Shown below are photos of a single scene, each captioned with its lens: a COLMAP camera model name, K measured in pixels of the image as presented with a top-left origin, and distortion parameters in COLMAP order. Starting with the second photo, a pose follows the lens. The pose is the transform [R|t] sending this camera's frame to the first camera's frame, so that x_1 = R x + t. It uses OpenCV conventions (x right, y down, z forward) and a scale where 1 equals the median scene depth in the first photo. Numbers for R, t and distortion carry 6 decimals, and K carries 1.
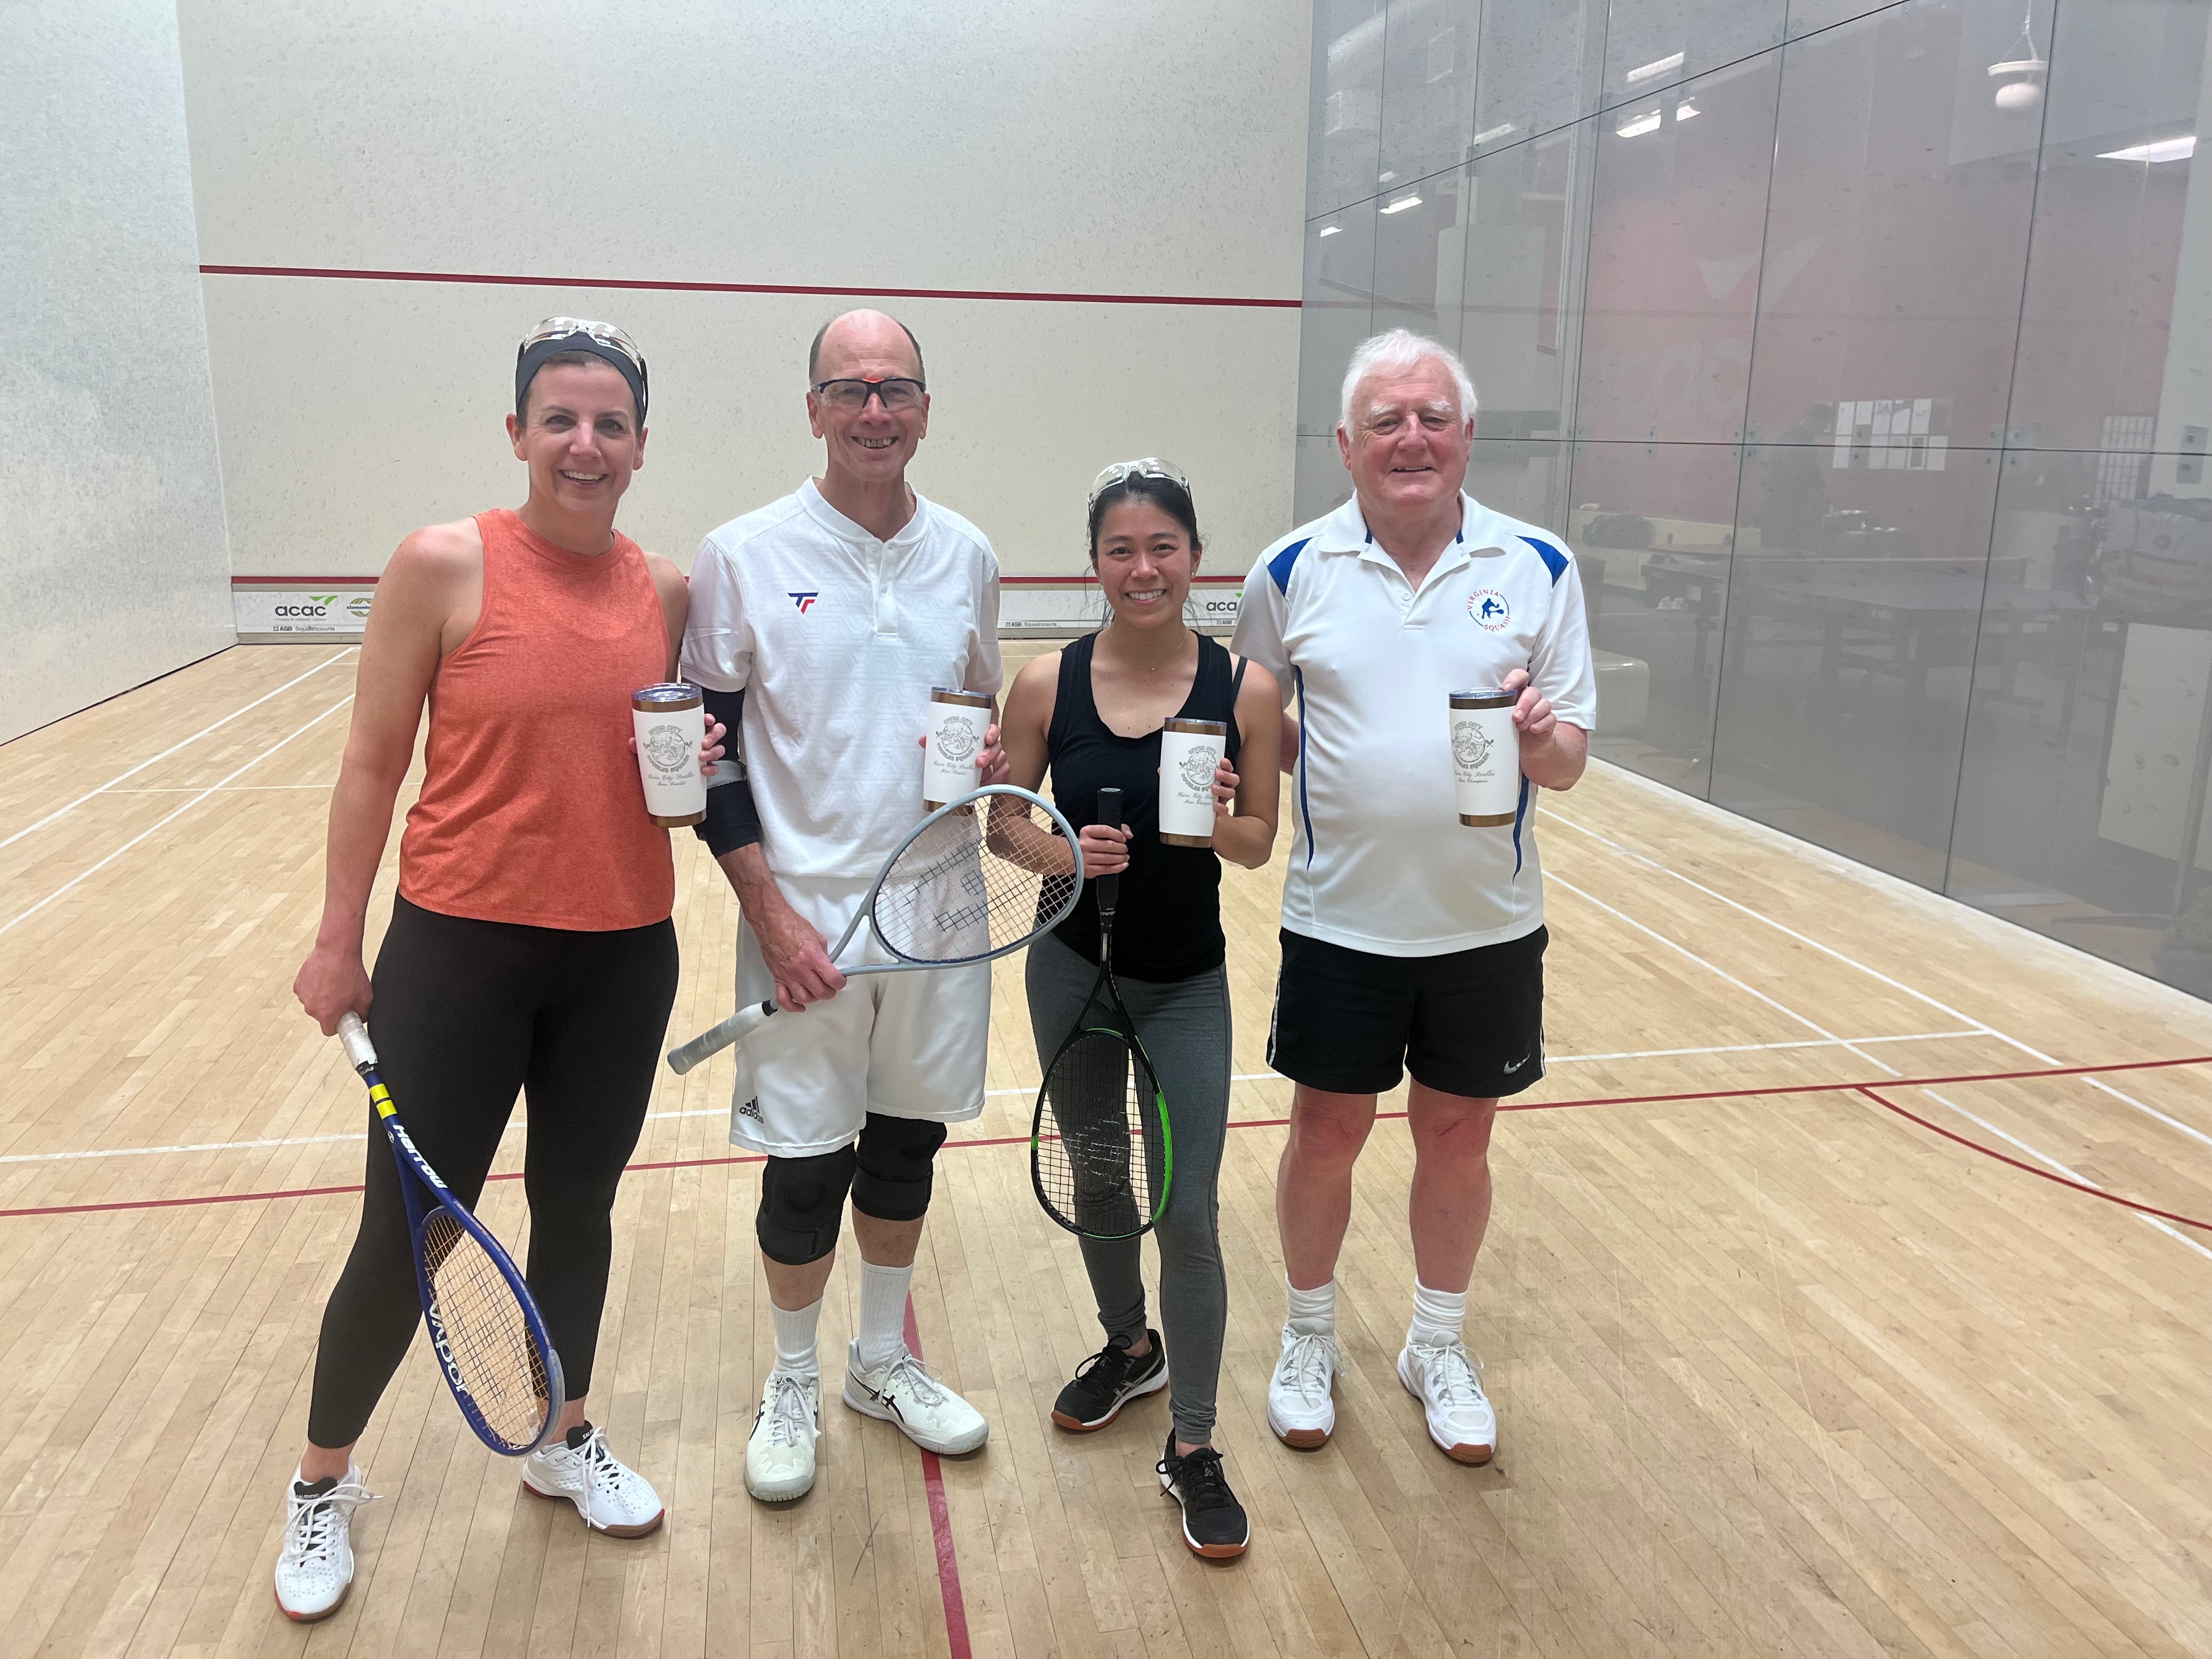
lens RADIAL K [[1671.2, 0, 1115.6], [0, 1671.2, 813.0], [0, 0, 1]] dist [-0.003402, -0.020517]
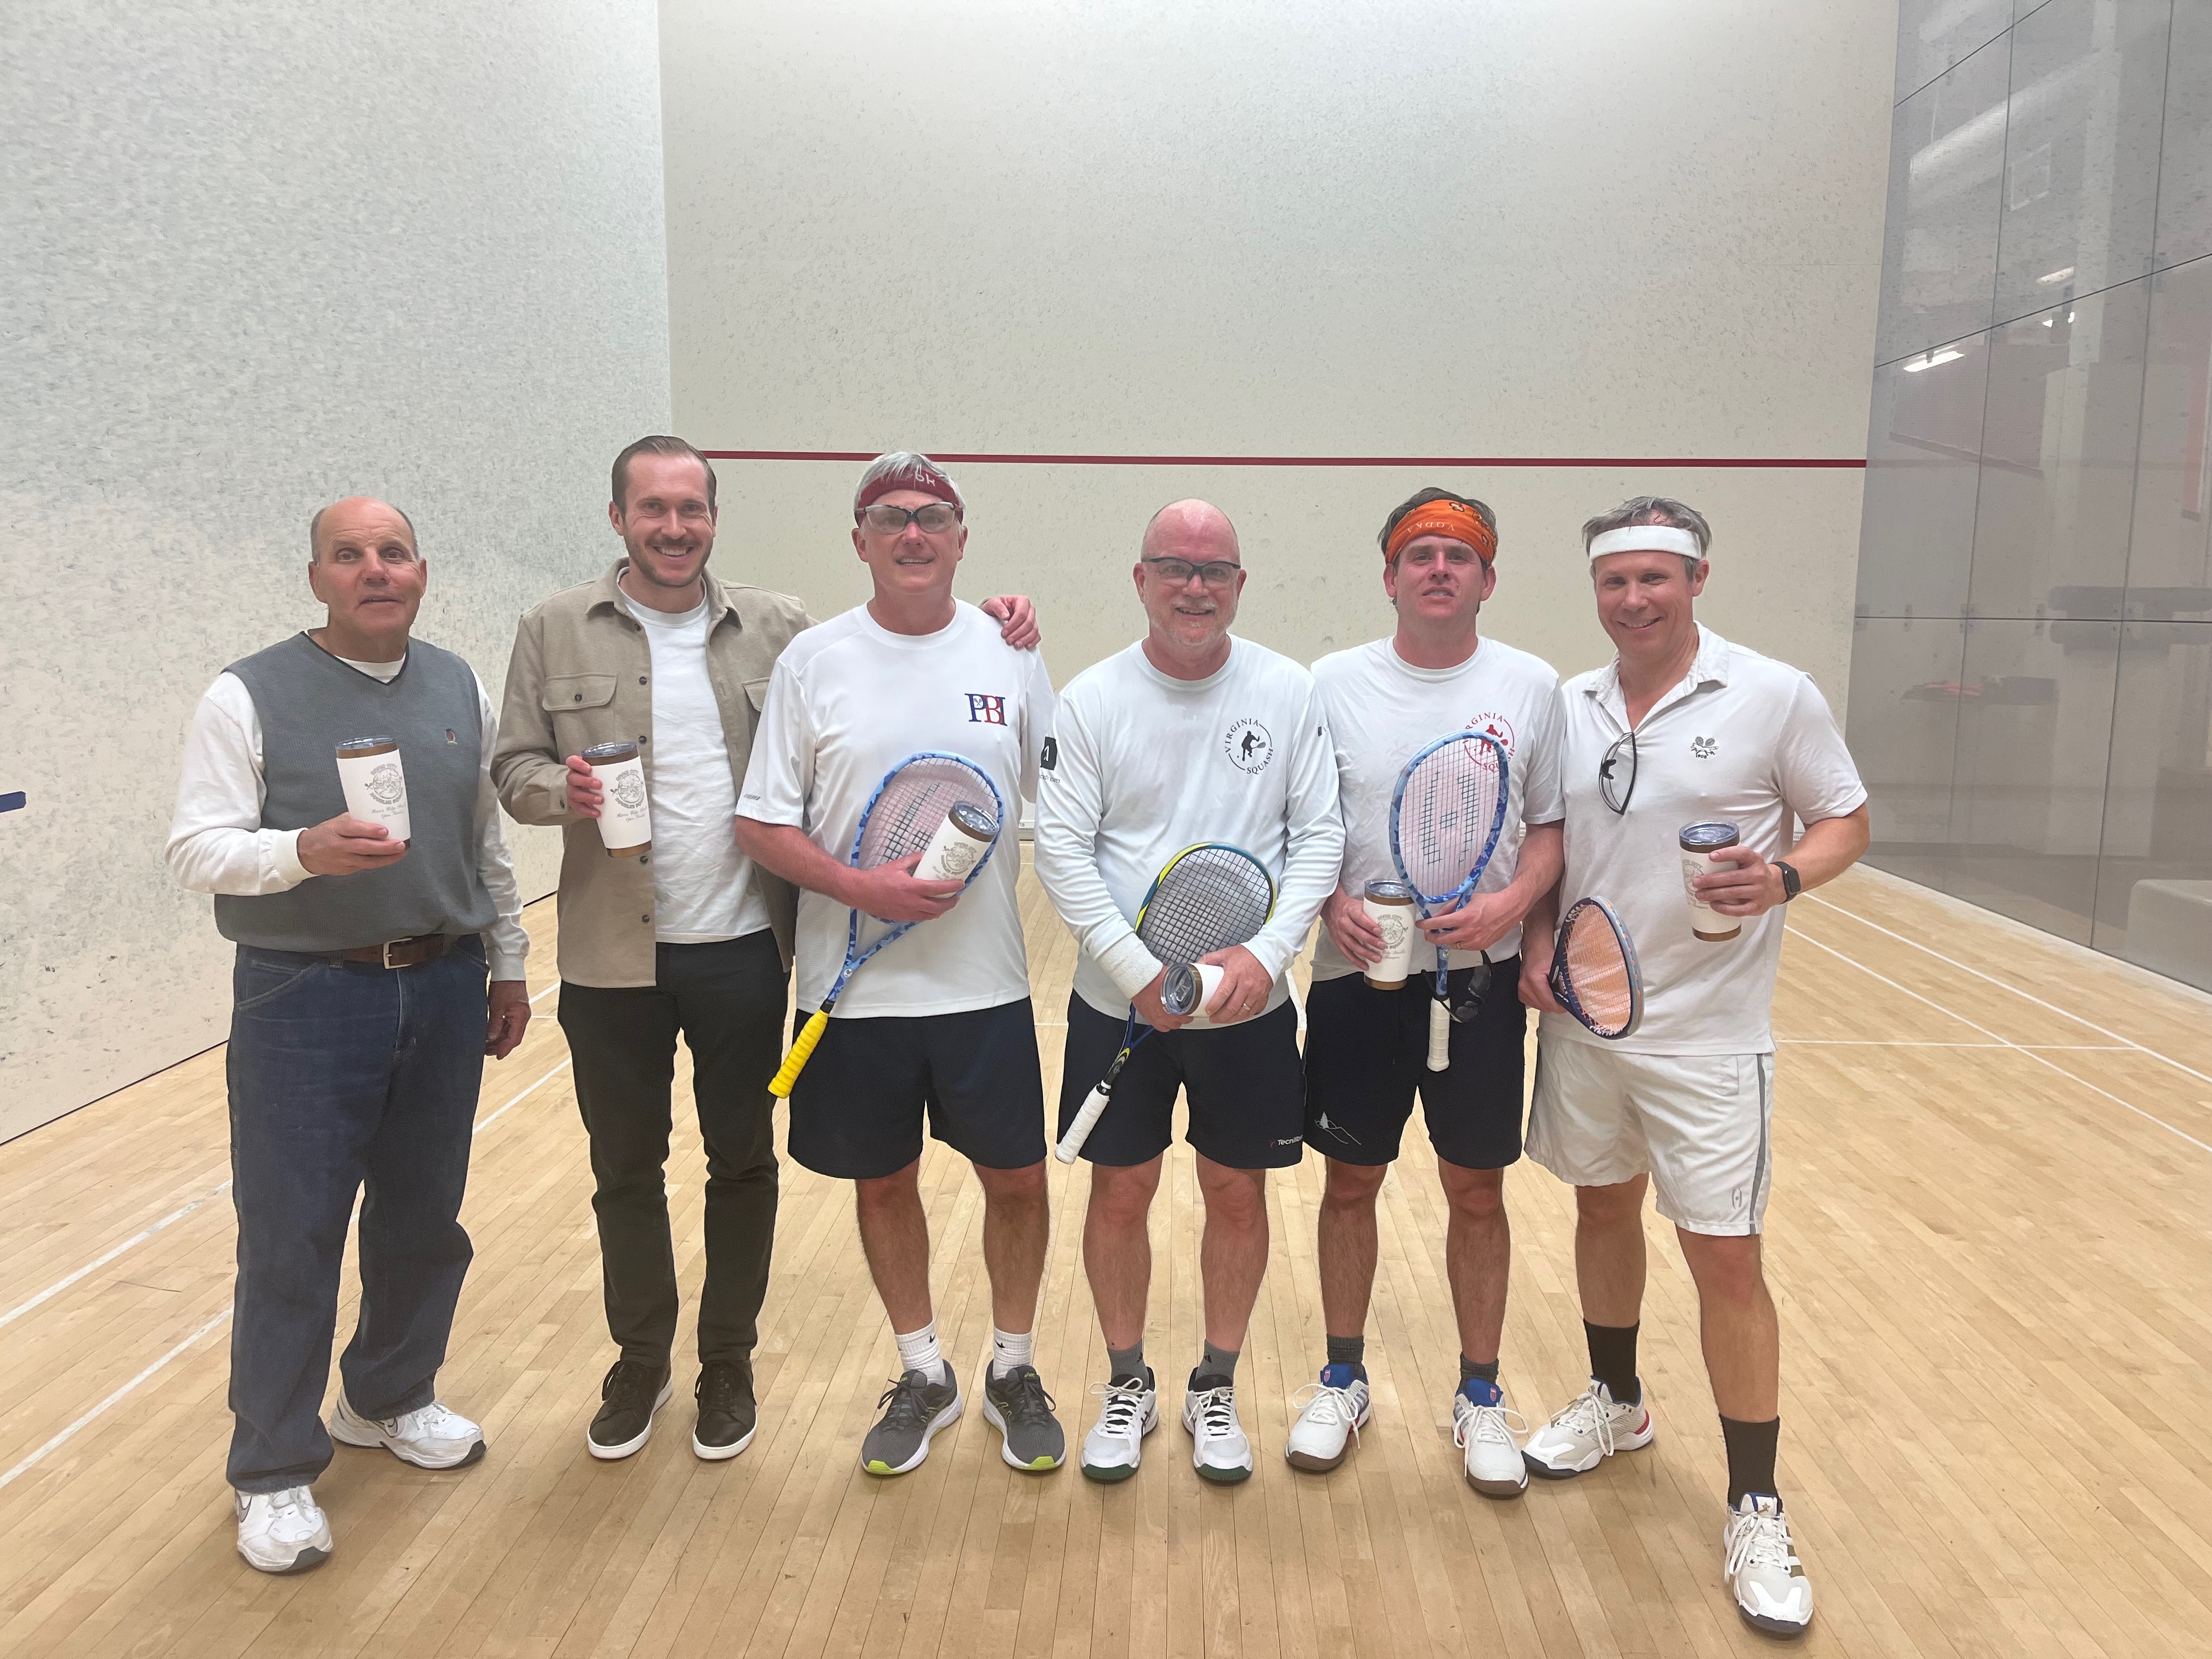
lens RADIAL K [[1671.2, 0, 1103.0], [0, 1671.2, 837.2], [0, 0, 1]] dist [-0.003402, -0.020517]
pose [[0.968655, 0.028335, -0.246789, -0.062121], [-0.050973, 0.995005, -0.085833, -0.033969], [0.243124, 0.095722, 0.965261, 0.149271]]
